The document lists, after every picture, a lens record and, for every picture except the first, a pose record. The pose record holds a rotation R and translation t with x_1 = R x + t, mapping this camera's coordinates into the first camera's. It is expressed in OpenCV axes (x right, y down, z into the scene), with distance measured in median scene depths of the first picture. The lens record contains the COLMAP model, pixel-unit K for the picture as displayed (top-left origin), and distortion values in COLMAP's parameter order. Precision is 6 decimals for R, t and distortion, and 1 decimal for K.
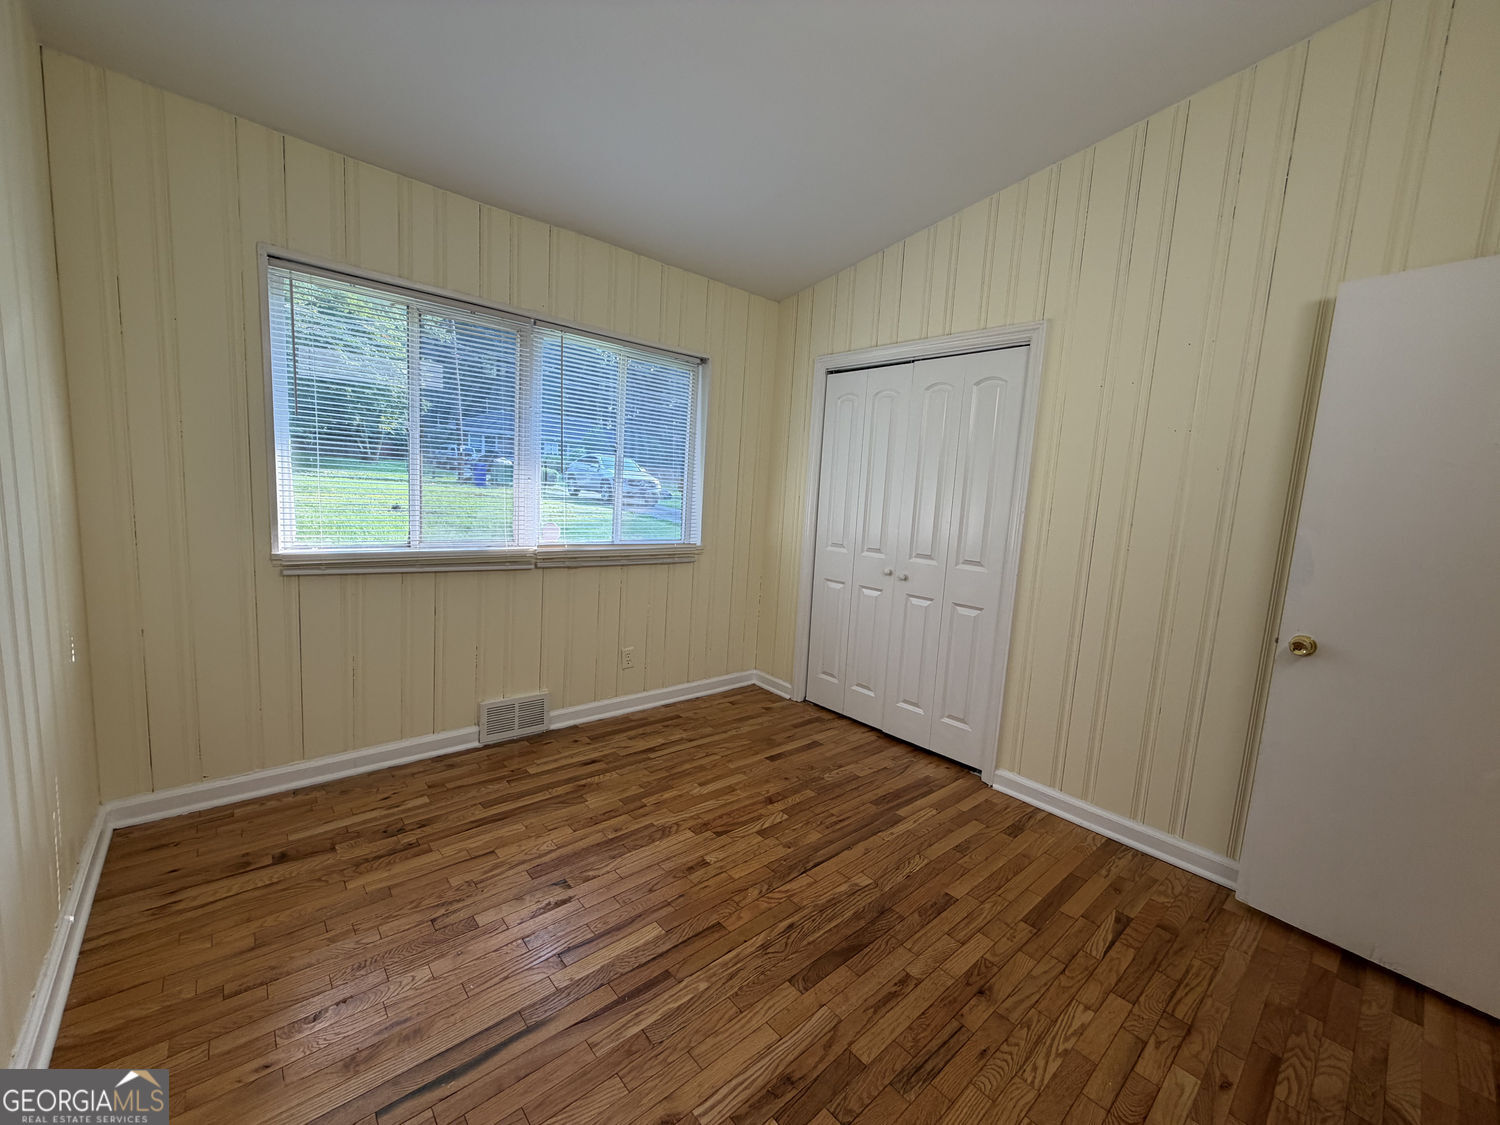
lens RADIAL K [[595.3, 0, 744.8], [0, 595.3, 562.4], [0, 0, 1]] dist [-0.000998, 0.000148]
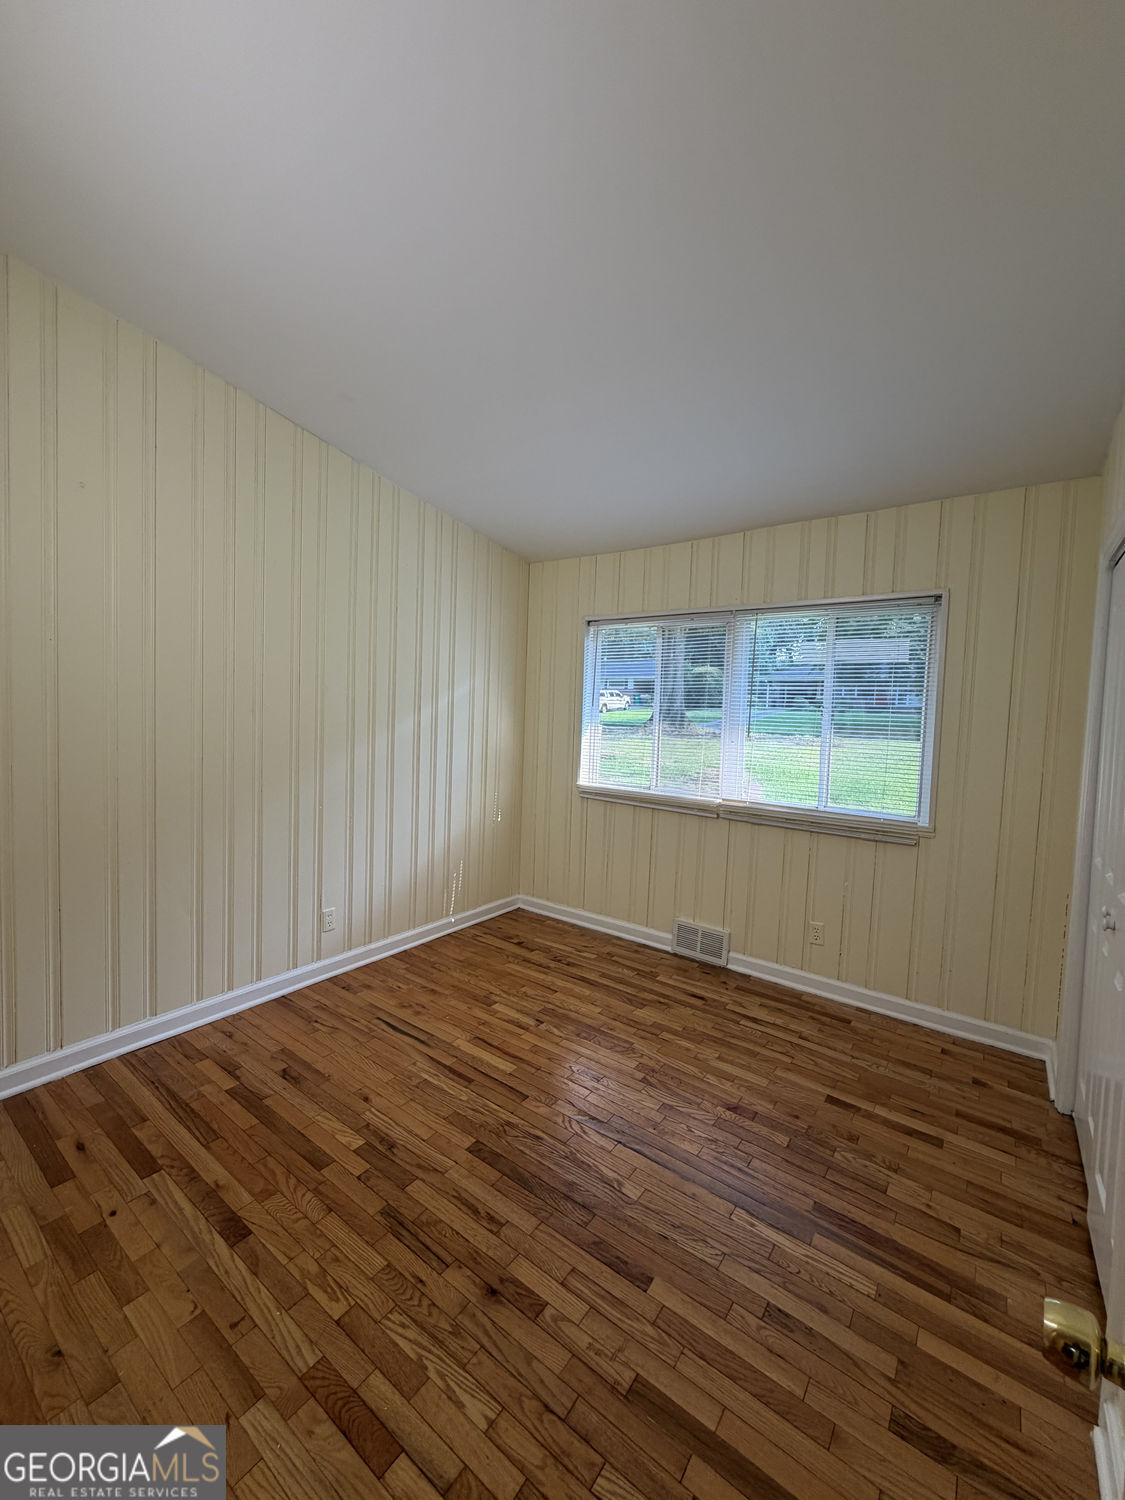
lens RADIAL K [[595.3, 0, 566.3], [0, 595.3, 748.8], [0, 0, 1]] dist [-0.000998, 0.000148]
pose [[0.221891, 0.004961, -0.975059, 0.861278], [-0.143026, 0.989336, -0.027514, -0.060046], [0.964525, 0.145564, 0.220234, 0.518579]]
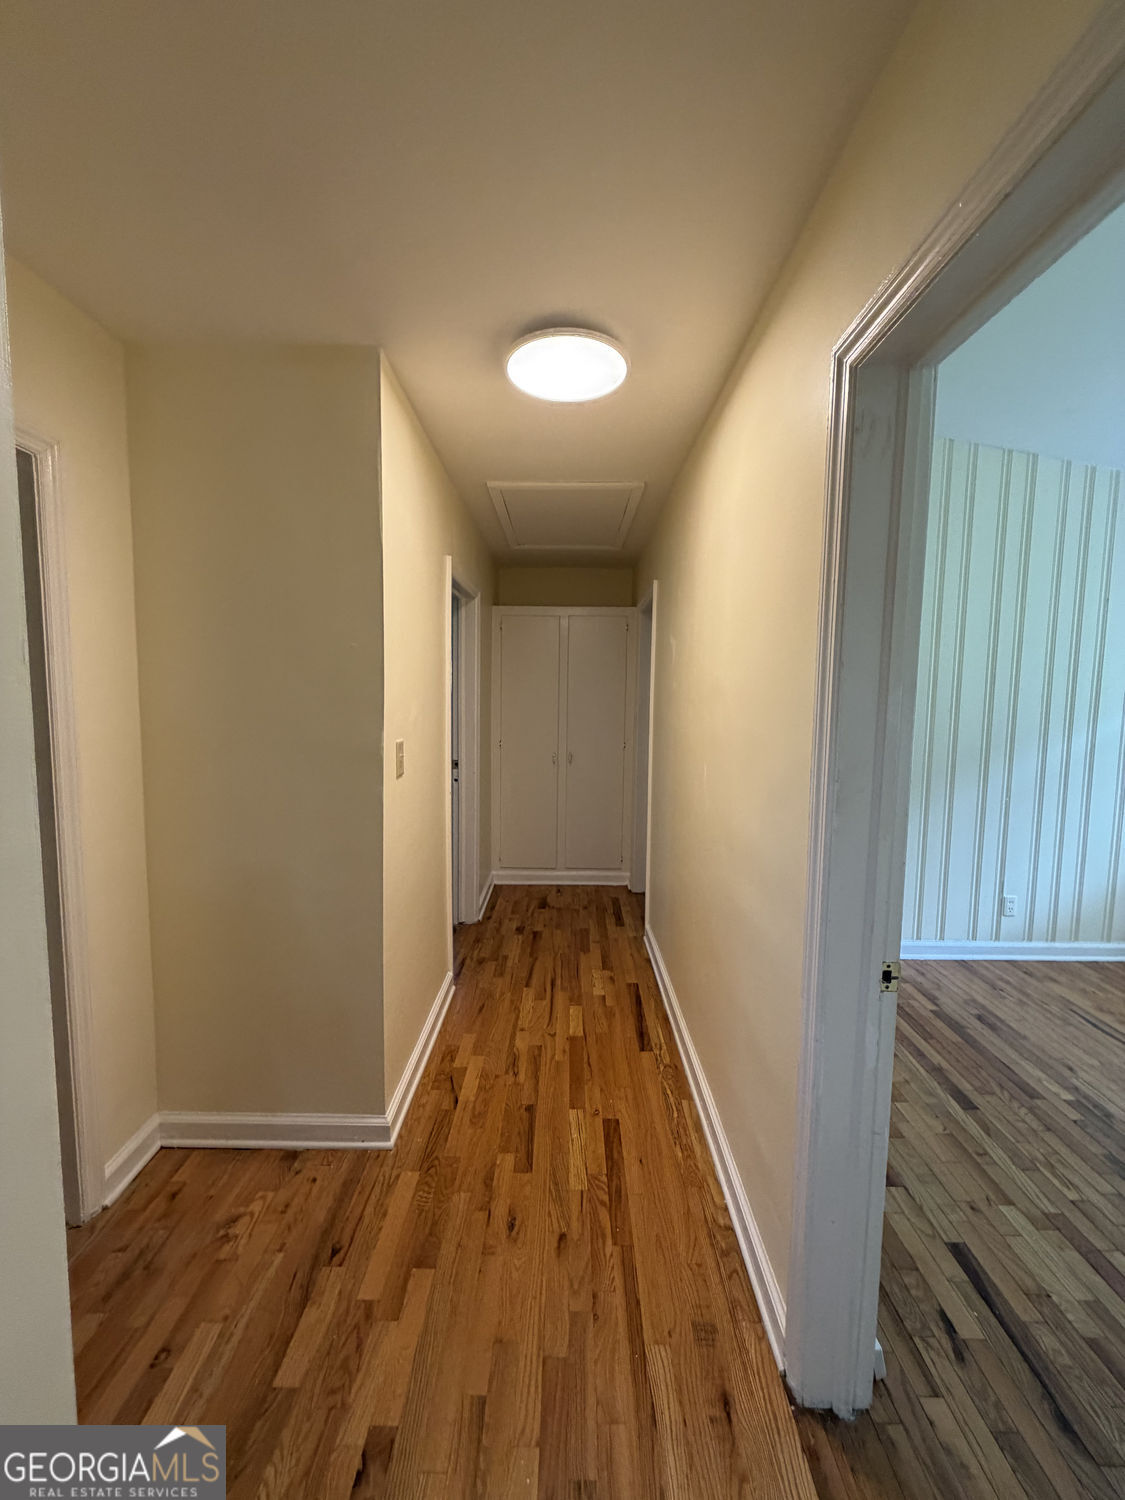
lens RADIAL K [[595.3, 0, 567.5], [0, 595.3, 752.9], [0, 0, 1]] dist [-0.000998, 0.000148]
pose [[-0.658044, 0.007880, -0.752938, 1.188355], [-0.143099, 0.980413, 0.135324, -0.039375], [0.739257, 0.196794, -0.644027, 0.419015]]
